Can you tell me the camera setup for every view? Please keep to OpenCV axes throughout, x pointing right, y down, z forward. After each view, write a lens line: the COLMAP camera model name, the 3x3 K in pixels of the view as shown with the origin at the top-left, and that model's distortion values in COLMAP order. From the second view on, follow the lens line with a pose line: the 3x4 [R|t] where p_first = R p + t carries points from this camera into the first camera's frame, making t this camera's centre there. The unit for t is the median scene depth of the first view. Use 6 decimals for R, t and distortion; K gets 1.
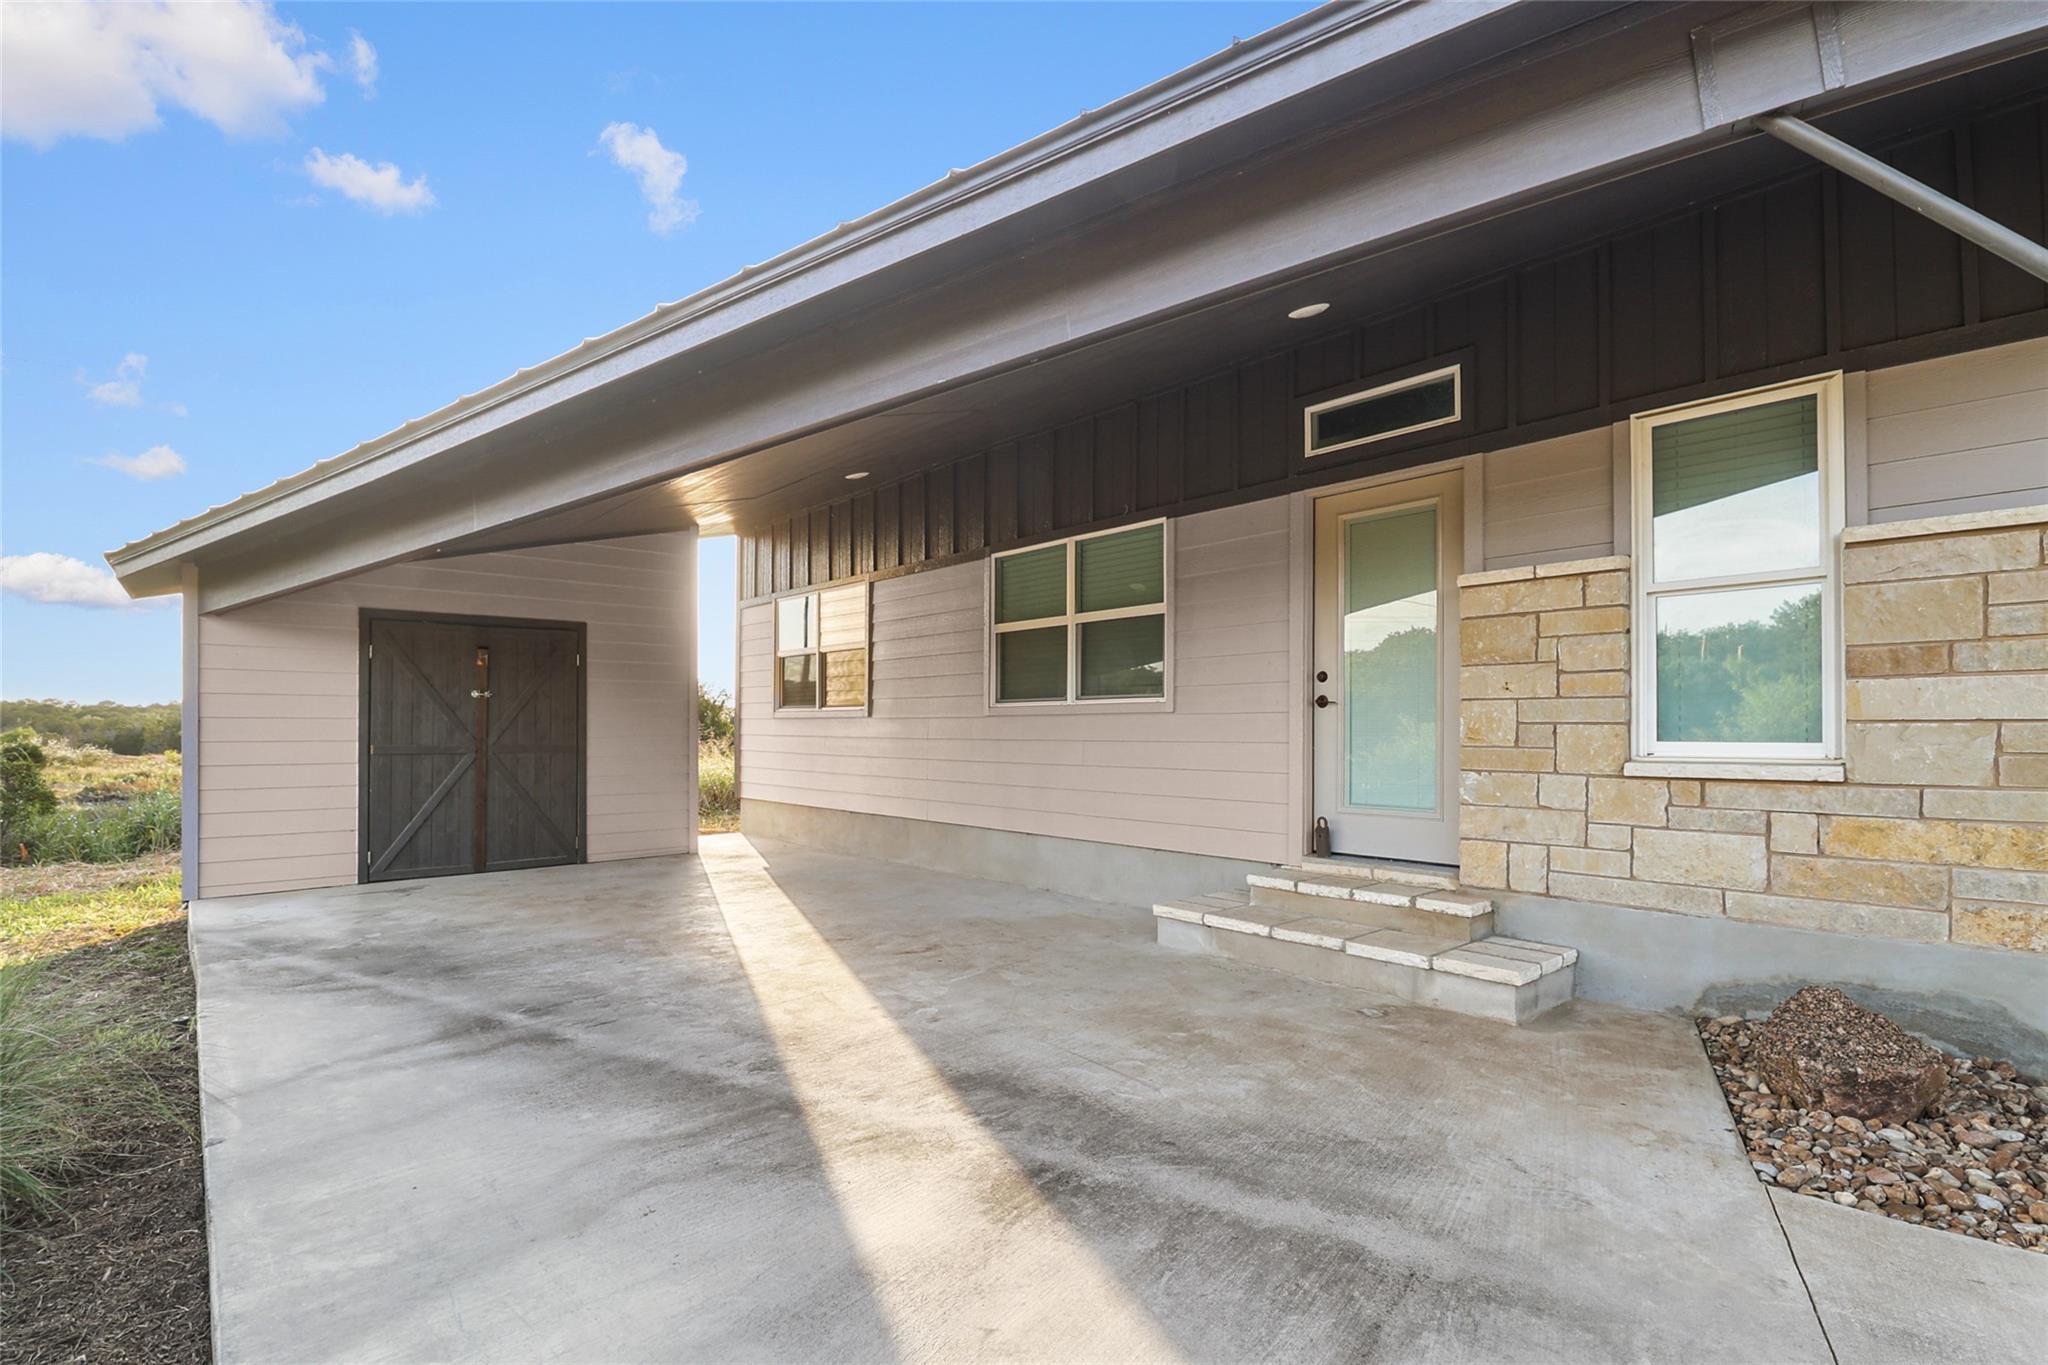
lens RADIAL K [[972.4, 0, 1036.2], [0, 972.4, 728.6], [0, 0, 1]] dist [-0.001011, -0.013814]
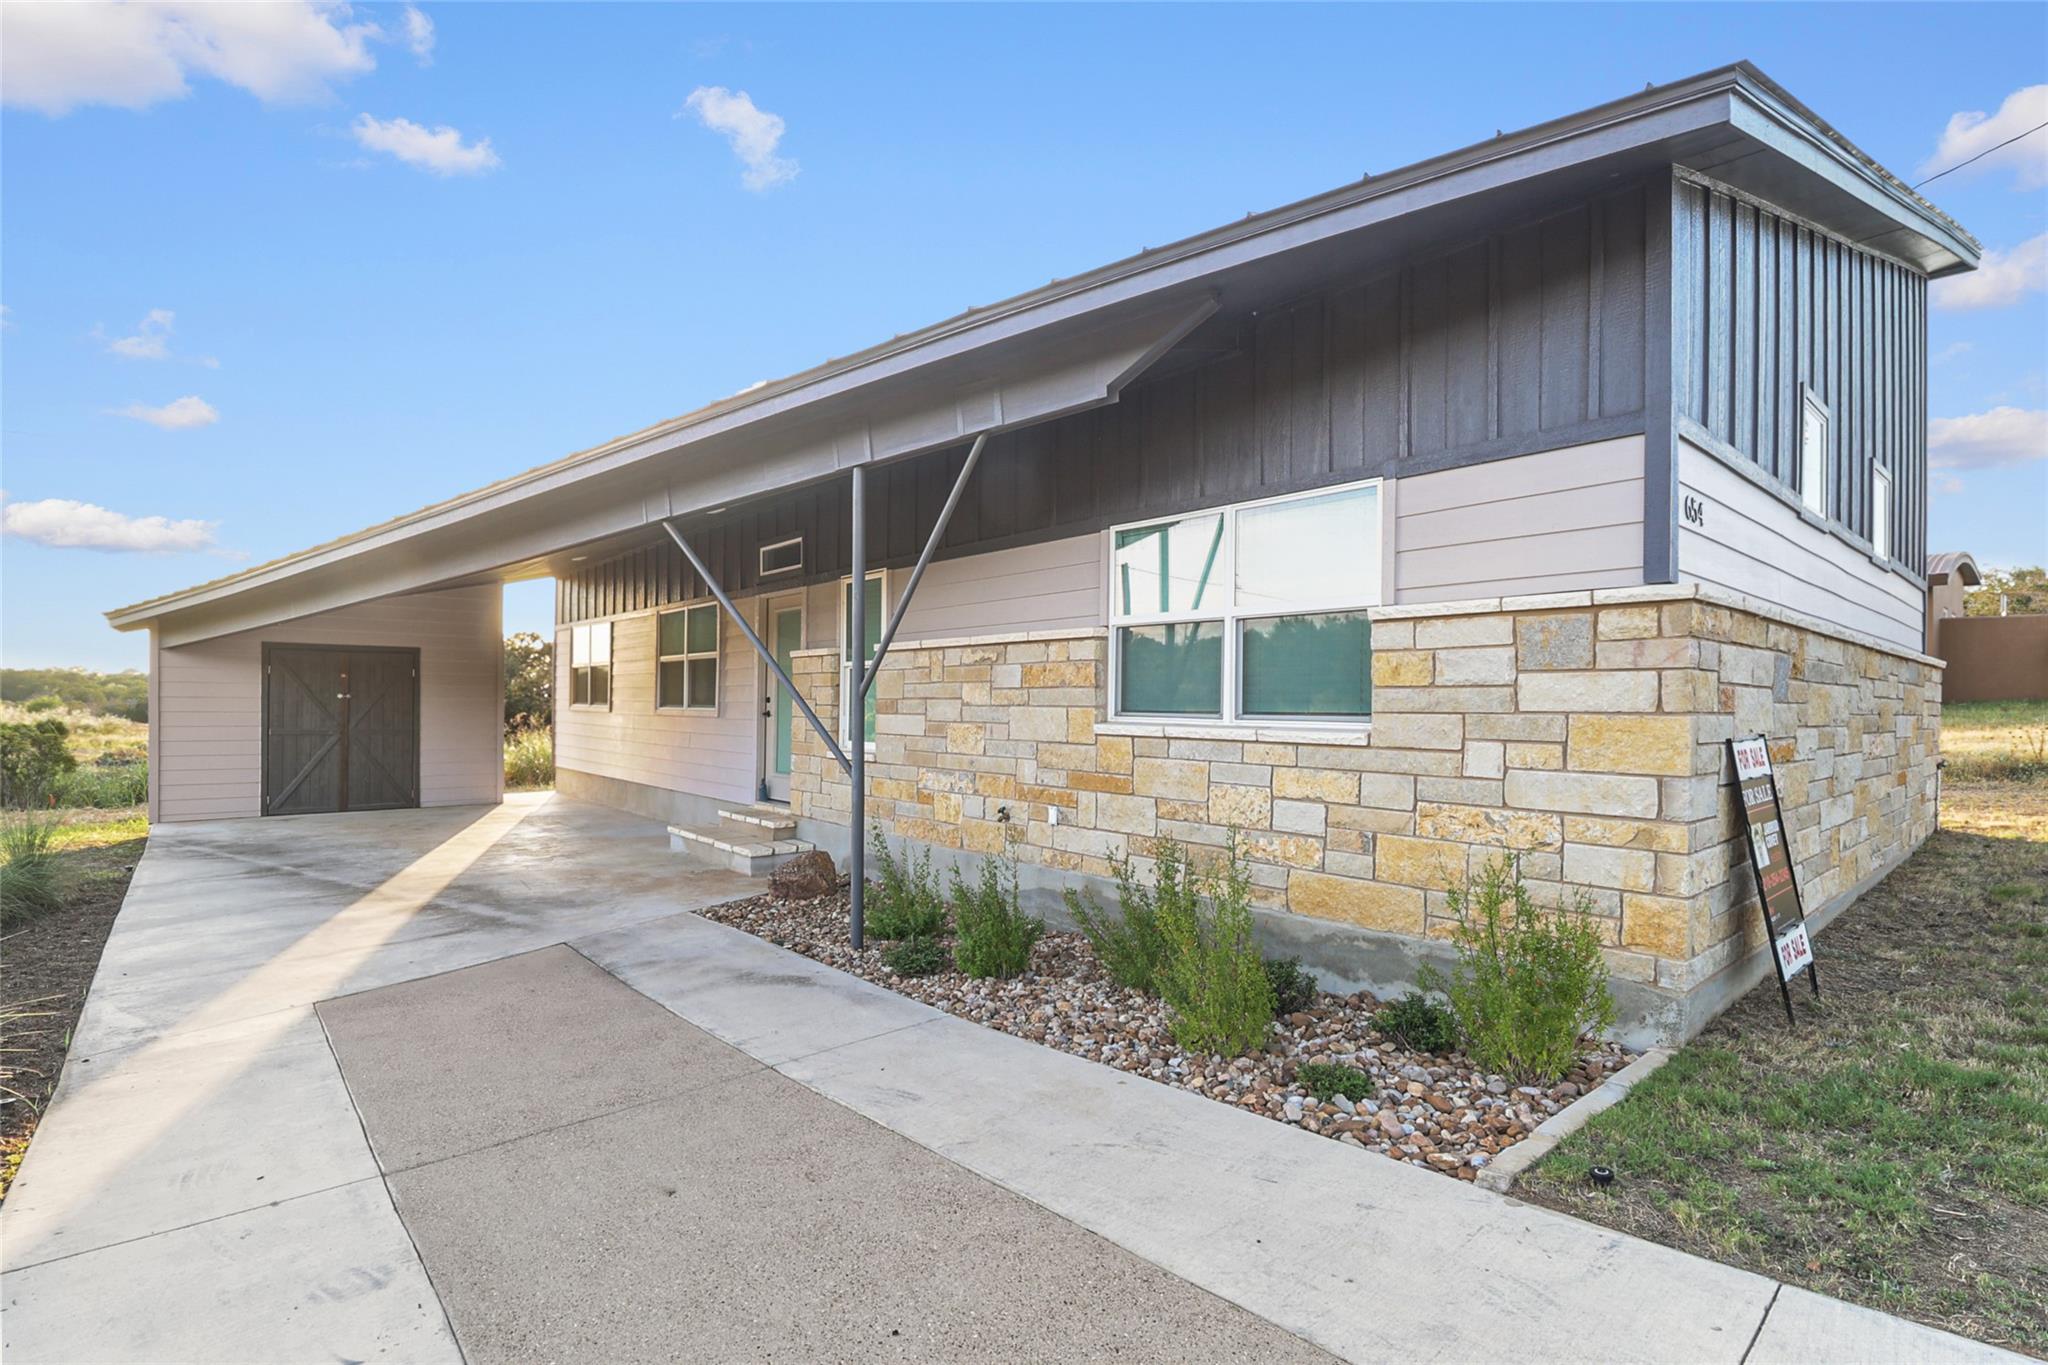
lens RADIAL K [[960.0, 0, 1020.4], [0, 960.0, 715.0], [0, 0, 1]] dist [-0.001086, -0.013068]
pose [[0.999799, 0.011570, -0.016344, 0.533101], [-0.011415, 0.999890, 0.009516, -0.032336], [0.016452, -0.009328, 0.999821, -0.507111]]
